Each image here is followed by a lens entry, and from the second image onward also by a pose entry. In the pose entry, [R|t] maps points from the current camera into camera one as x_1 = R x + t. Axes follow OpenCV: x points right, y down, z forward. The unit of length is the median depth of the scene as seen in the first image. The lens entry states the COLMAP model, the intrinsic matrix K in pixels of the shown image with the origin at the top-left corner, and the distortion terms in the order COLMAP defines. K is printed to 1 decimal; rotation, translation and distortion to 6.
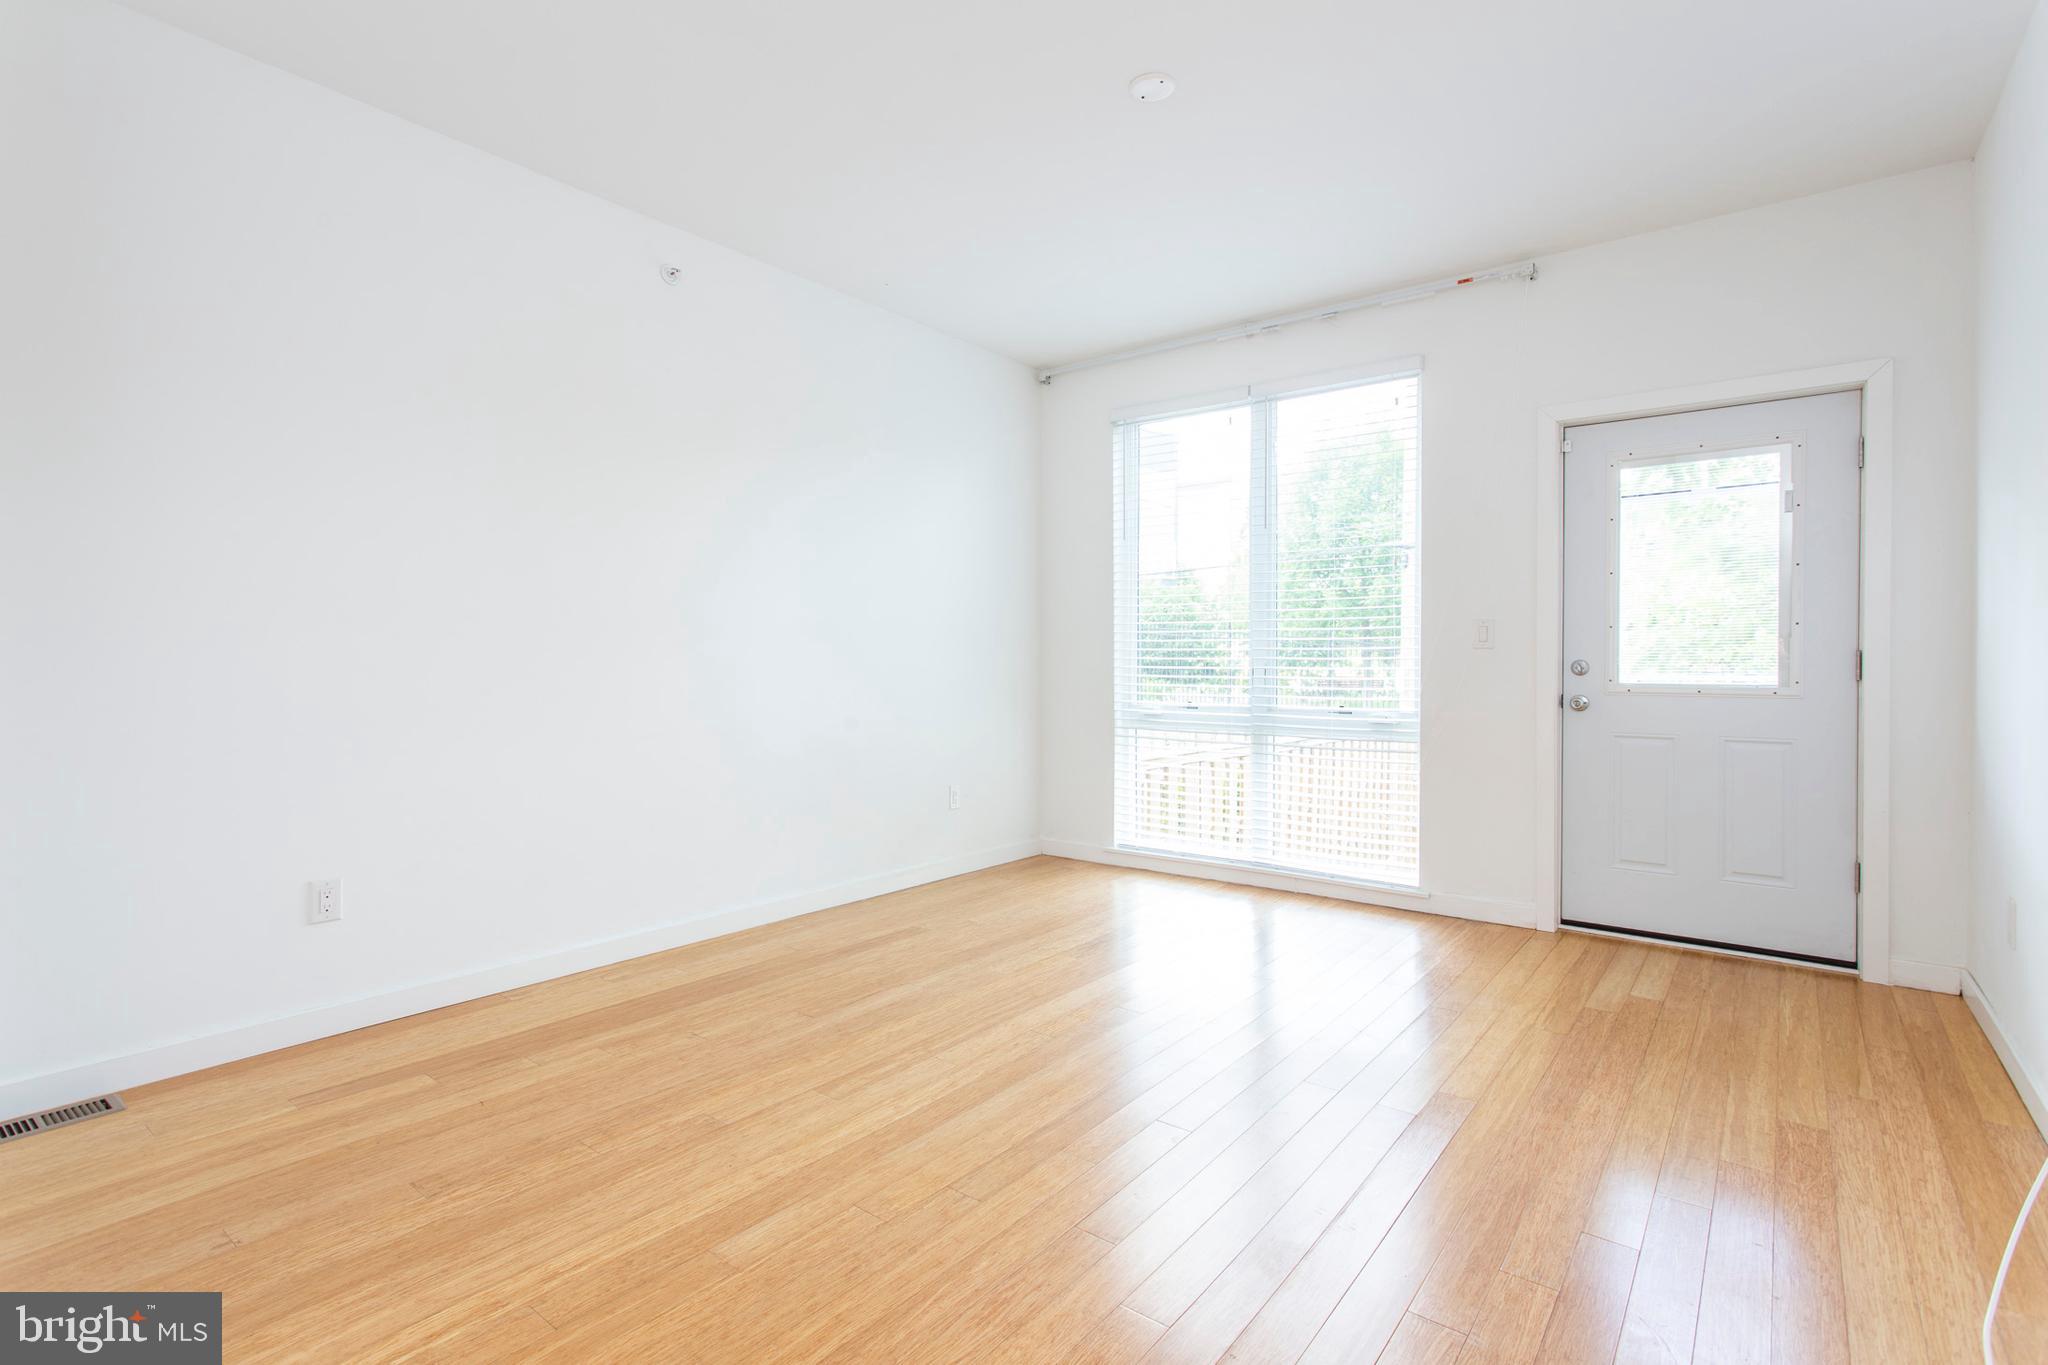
lens RADIAL K [[984.1, 0, 1002.9], [0, 984.1, 675.1], [0, 0, 1]] dist [0.002042, -0.000021]
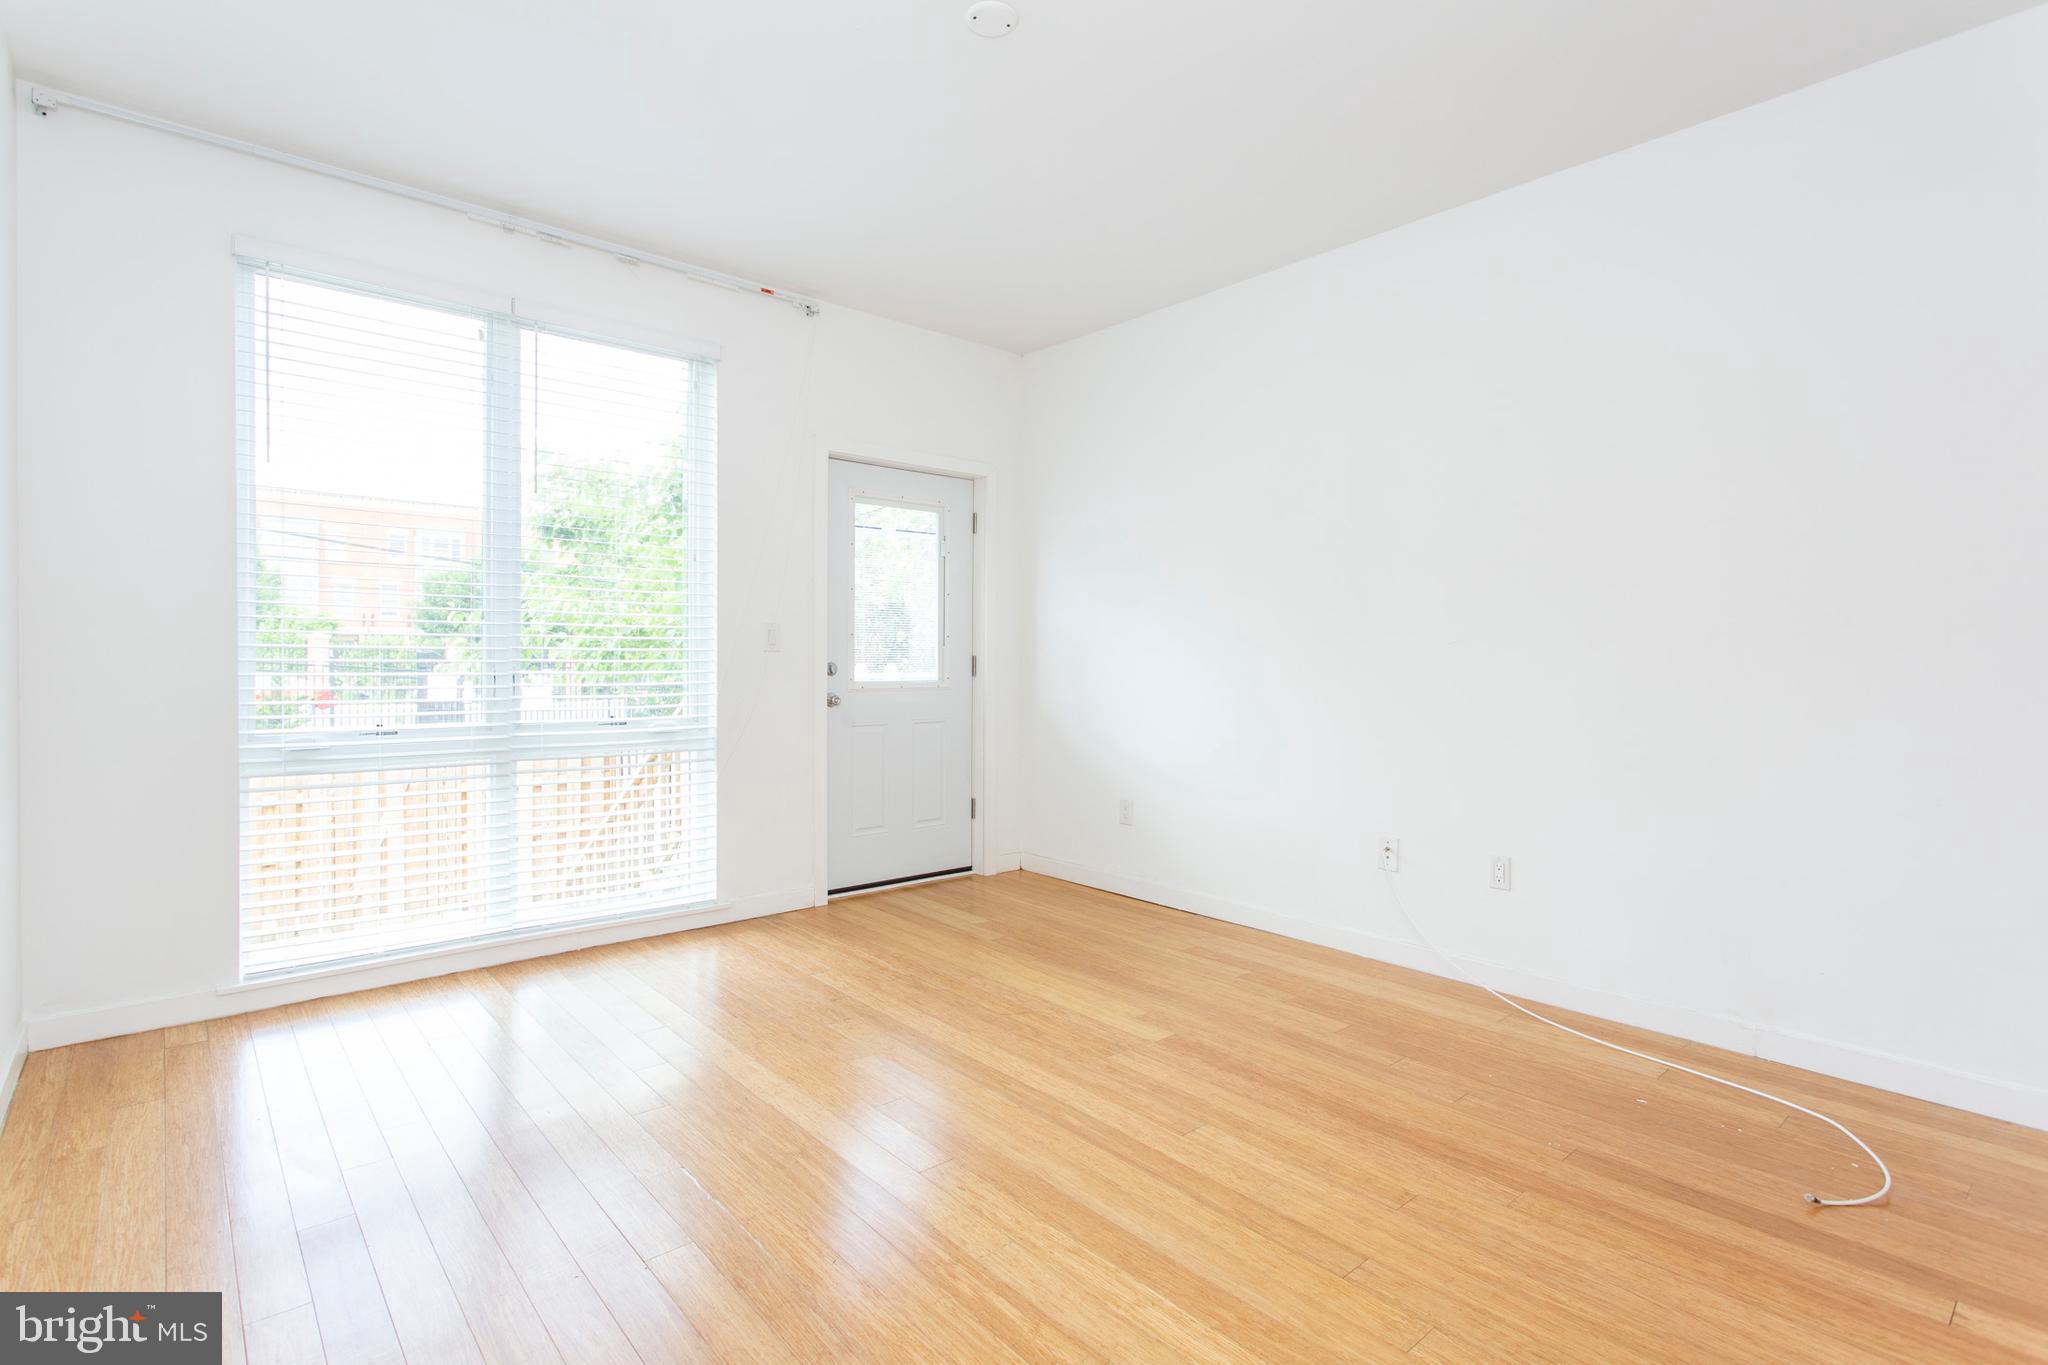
lens RADIAL K [[984.1, 0, 1009.7], [0, 984.1, 672.2], [0, 0, 1]] dist [0.002042, -0.000021]
pose [[0.182929, -0.017092, 0.982978, -0.516421], [0.010660, 0.999825, 0.015401, -0.019886], [-0.983068, 0.007661, 0.183079, 0.603439]]
